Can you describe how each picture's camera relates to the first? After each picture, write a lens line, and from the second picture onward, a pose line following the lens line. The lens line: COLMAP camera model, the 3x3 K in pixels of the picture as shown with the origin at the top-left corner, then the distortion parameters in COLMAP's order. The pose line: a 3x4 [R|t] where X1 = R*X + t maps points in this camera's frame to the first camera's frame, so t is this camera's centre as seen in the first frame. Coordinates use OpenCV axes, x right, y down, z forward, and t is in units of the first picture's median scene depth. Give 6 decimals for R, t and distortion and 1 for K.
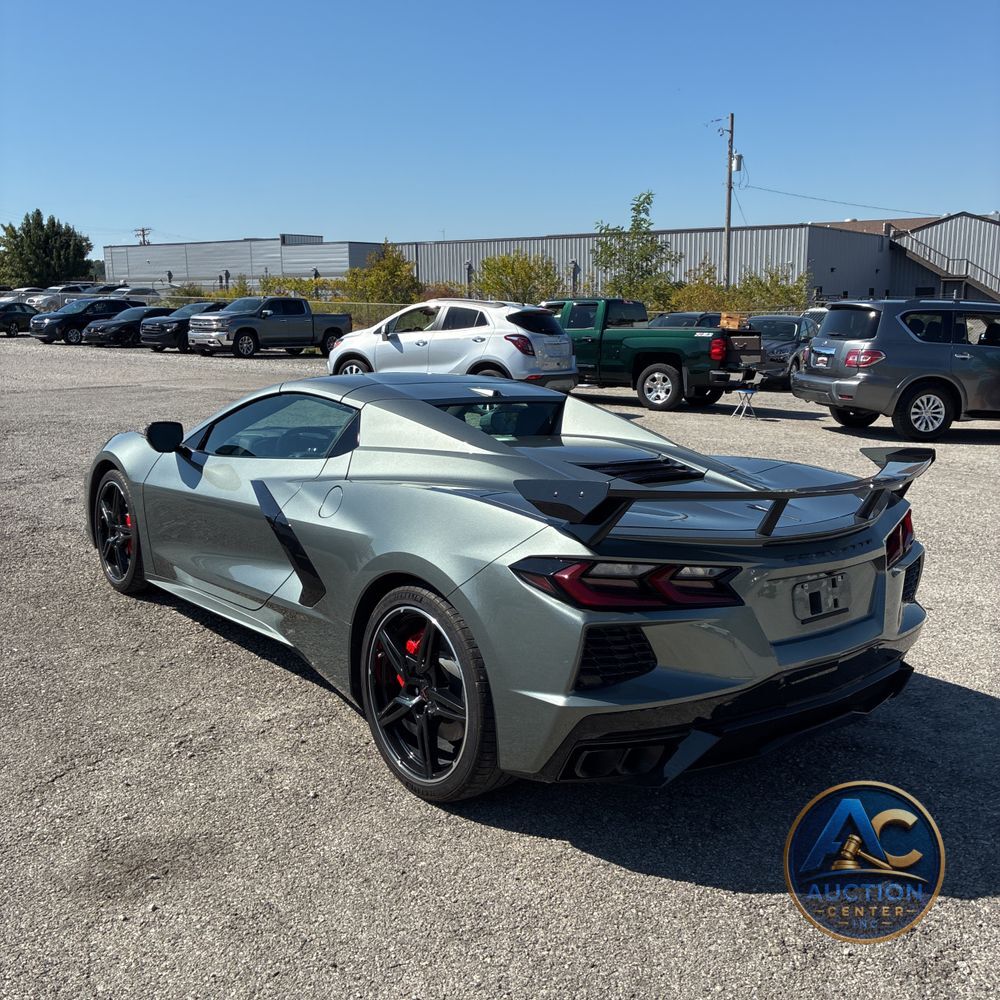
lens RADIAL K [[987.1, 0, 500.0], [0, 987.1, 500.0], [0, 0, 1]] dist [0.004525, -0.032830]
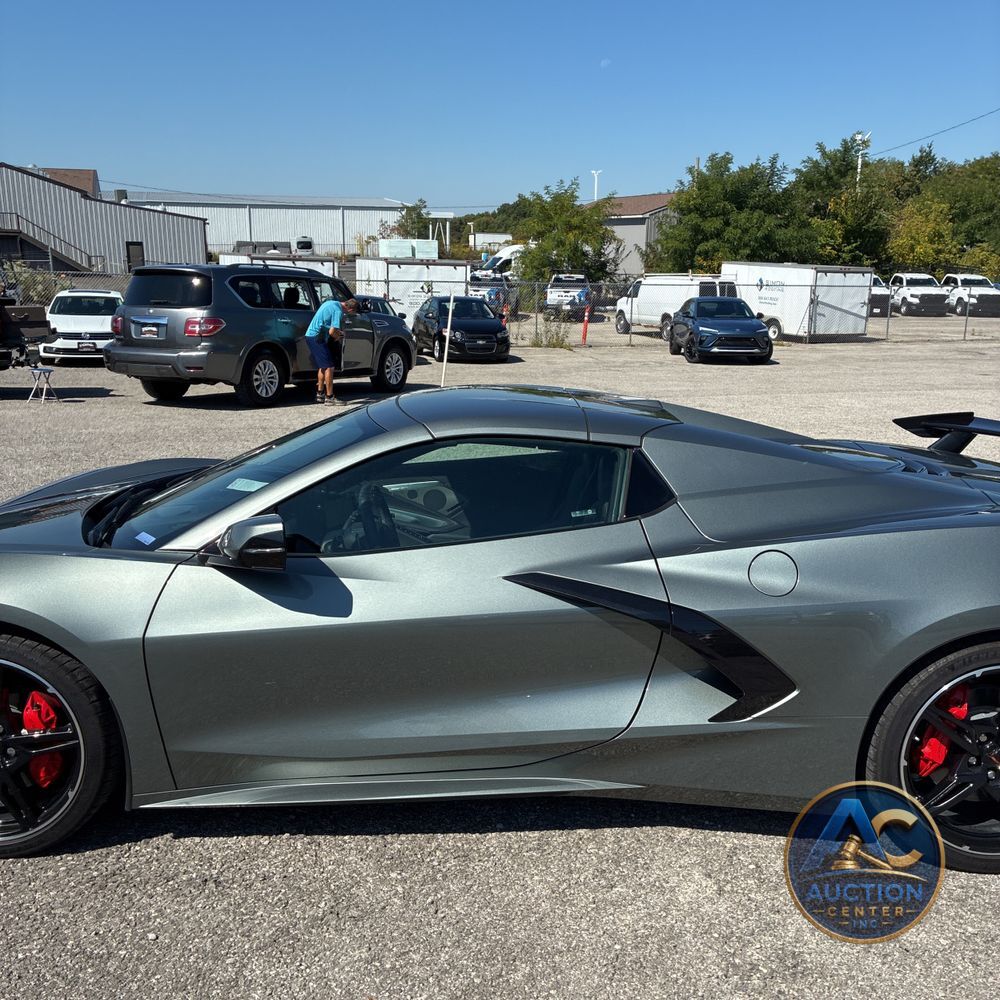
lens RADIAL K [[984.6, 0, 517.2], [0, 984.6, 501.2], [0, 0, 1]] dist [0.019712, 0.014319]
pose [[0.620402, -0.174853, 0.764544, -0.153241], [0.141942, 0.983765, 0.109808, -0.029020], [-0.771333, 0.040396, 0.635149, 0.119802]]
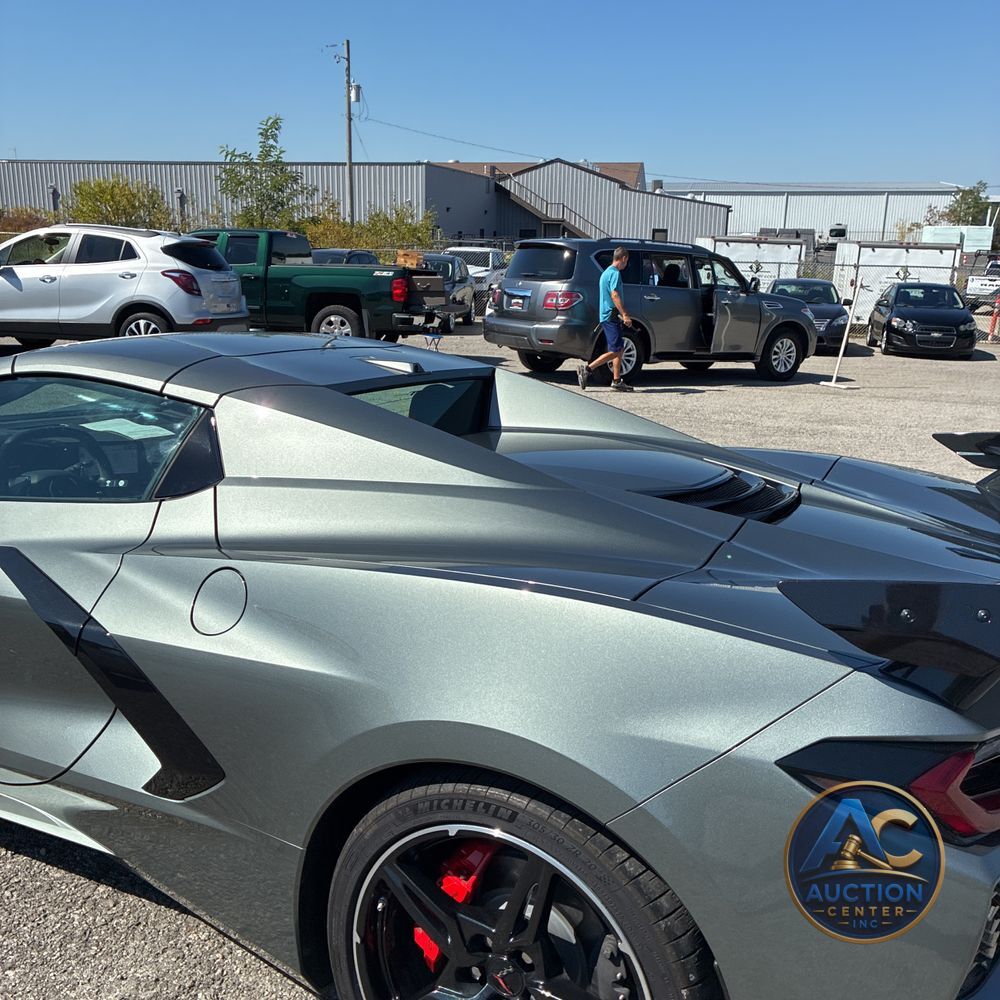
lens RADIAL K [[994.4, 0, 499.1], [0, 994.4, 489.7], [0, 0, 1]] dist [0.031379, -0.011843]
pose [[0.929345, -0.067595, 0.362972, -0.039289], [0.049881, 0.997072, 0.057968, -0.013884], [-0.365827, -0.035767, 0.929995, 0.083582]]
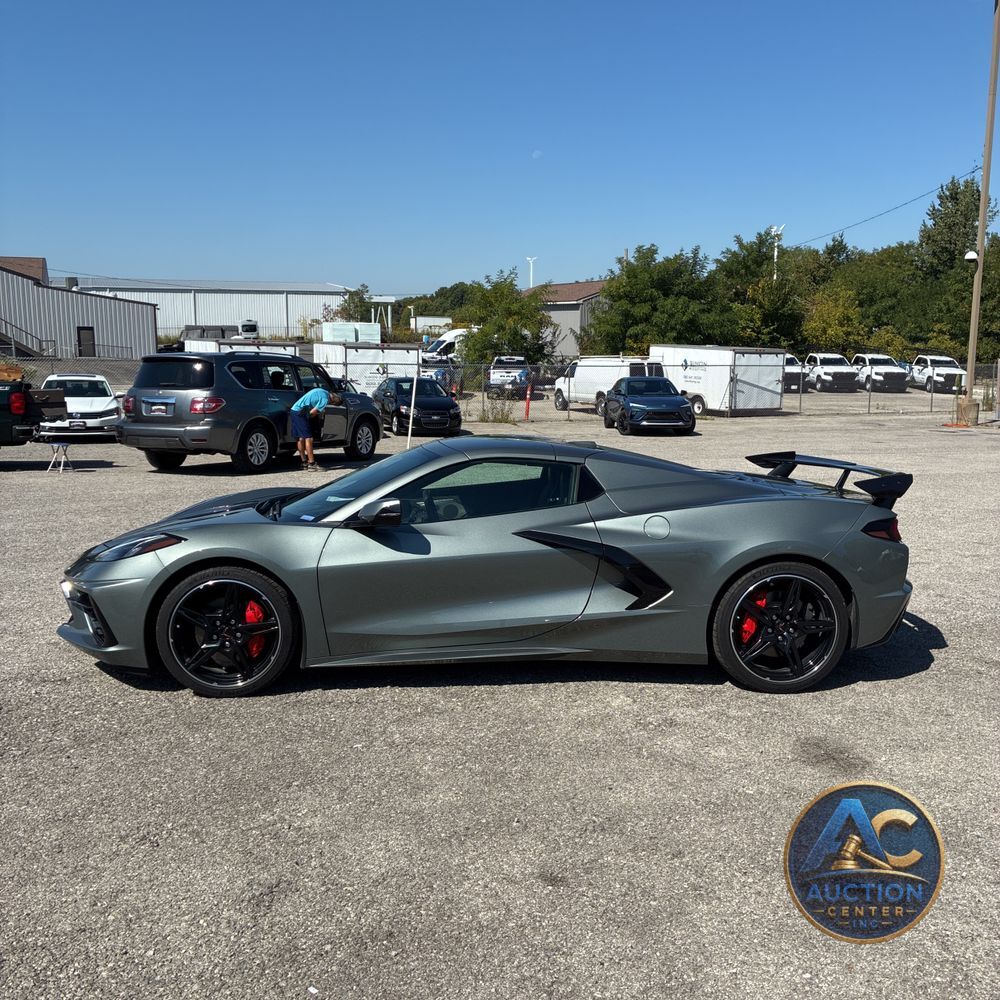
lens RADIAL K [[960.8, 0, 512.5], [0, 960.8, 498.2], [0, 0, 1]] dist [0.074855, -0.173192]
pose [[0.575063, -0.122335, 0.808911, -0.247553], [0.153536, 0.987326, 0.040167, -0.022402], [-0.803573, 0.101099, 0.586557, 0.064703]]
